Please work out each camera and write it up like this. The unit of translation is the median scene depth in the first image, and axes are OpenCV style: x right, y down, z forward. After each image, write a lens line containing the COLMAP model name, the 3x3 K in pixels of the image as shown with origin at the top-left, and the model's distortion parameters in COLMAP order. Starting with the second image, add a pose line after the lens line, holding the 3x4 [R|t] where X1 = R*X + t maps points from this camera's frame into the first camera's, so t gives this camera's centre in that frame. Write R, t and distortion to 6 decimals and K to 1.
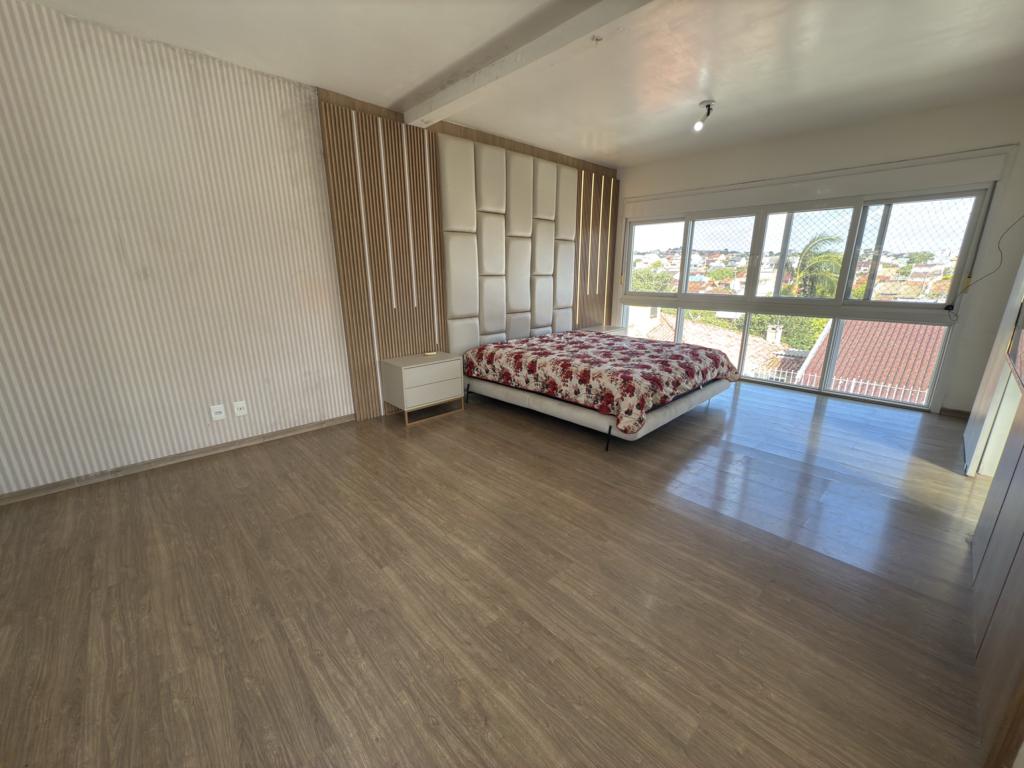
lens RADIAL K [[409.0, 0, 512.3], [0, 409.0, 386.0], [0, 0, 1]] dist [0.000755, -0.000137]
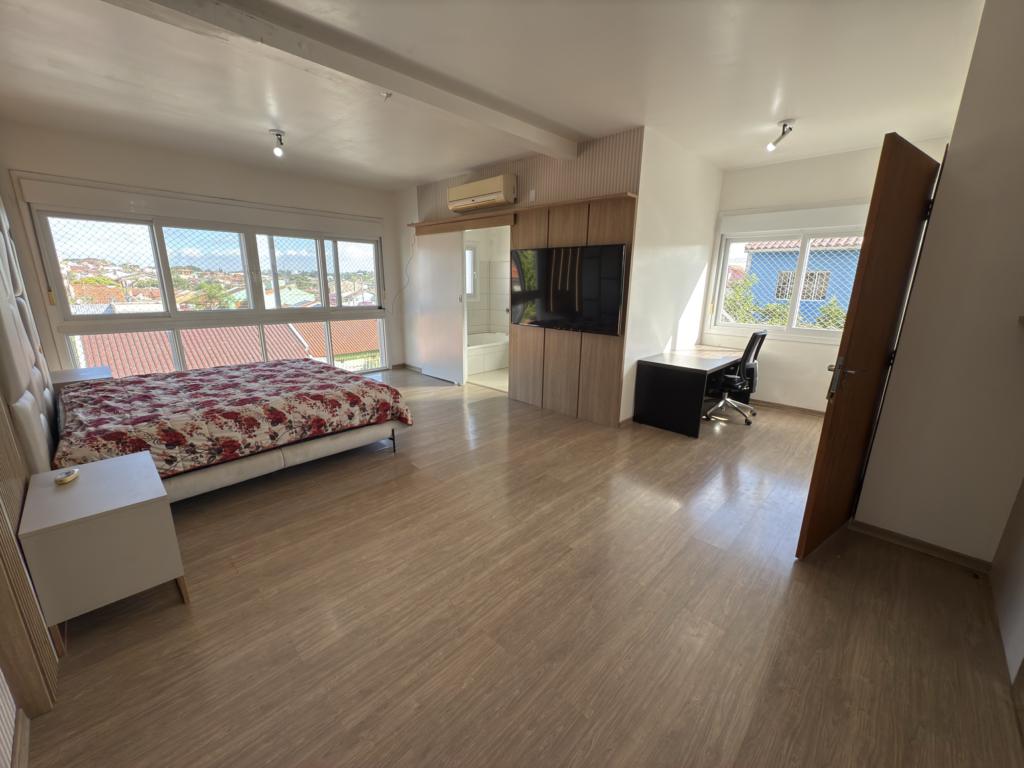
lens RADIAL K [[409.0, 0, 512.3], [0, 409.0, 386.0], [0, 0, 1]] dist [0.000755, -0.000137]
pose [[-0.043848, -0.247262, 0.967956, -0.672477], [0.255155, 0.933983, 0.250142, -0.169931], [-0.965906, 0.257947, 0.022137, 0.507941]]
